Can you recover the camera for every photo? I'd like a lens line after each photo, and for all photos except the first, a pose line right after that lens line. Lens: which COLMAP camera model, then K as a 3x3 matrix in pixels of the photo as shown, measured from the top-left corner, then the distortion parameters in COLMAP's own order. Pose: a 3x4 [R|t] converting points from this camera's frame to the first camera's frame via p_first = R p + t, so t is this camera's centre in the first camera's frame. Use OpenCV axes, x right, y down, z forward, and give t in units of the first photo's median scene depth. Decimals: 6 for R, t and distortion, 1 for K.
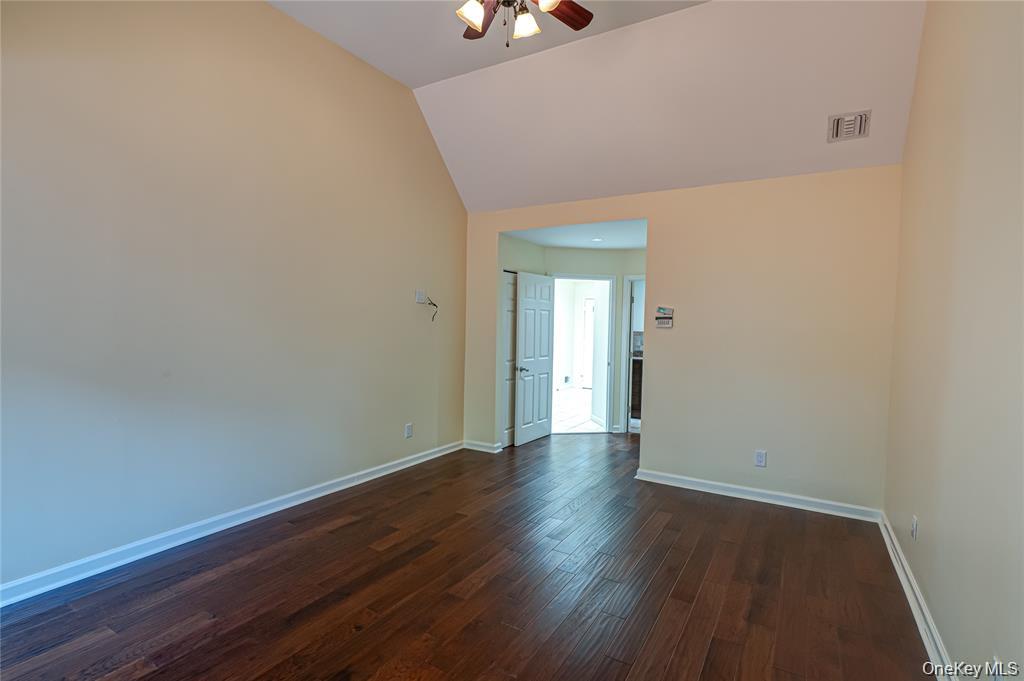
lens RADIAL K [[490.5, 0, 515.8], [0, 490.5, 338.8], [0, 0, 1]] dist [0.000947, 0.000213]
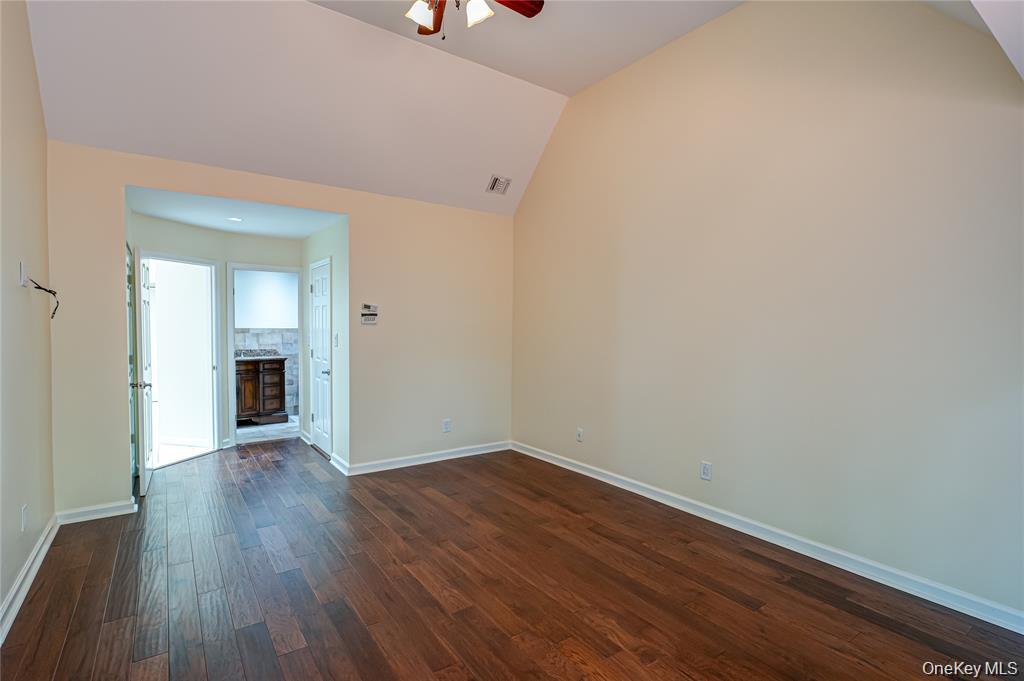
lens RADIAL K [[490.5, 0, 515.8], [0, 490.5, 338.8], [0, 0, 1]] dist [0.000947, 0.000213]
pose [[0.404759, -0.041444, 0.913484, -0.530375], [0.026480, 0.999085, 0.033594, -0.017901], [-0.914040, 0.010591, 0.405486, 0.292137]]
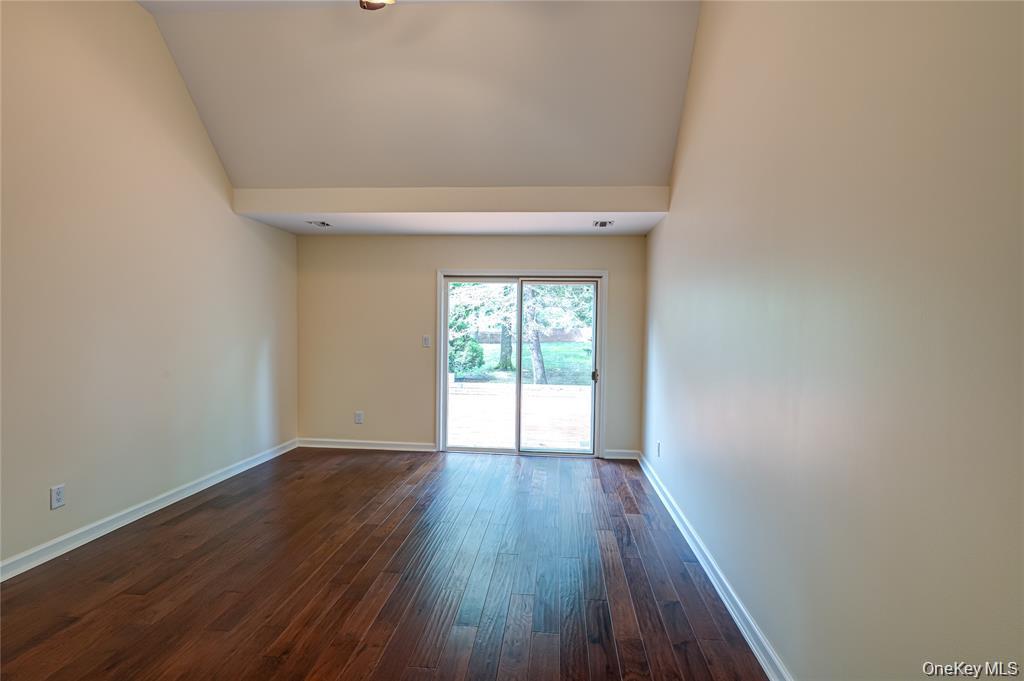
lens RADIAL K [[490.5, 0, 515.8], [0, 490.5, 338.8], [0, 0, 1]] dist [0.000947, 0.000213]
pose [[-0.901165, -0.014476, -0.433235, 0.067755], [-0.037773, 0.998263, 0.045216, -0.025867], [0.431828, 0.057112, -0.900146, 1.177592]]
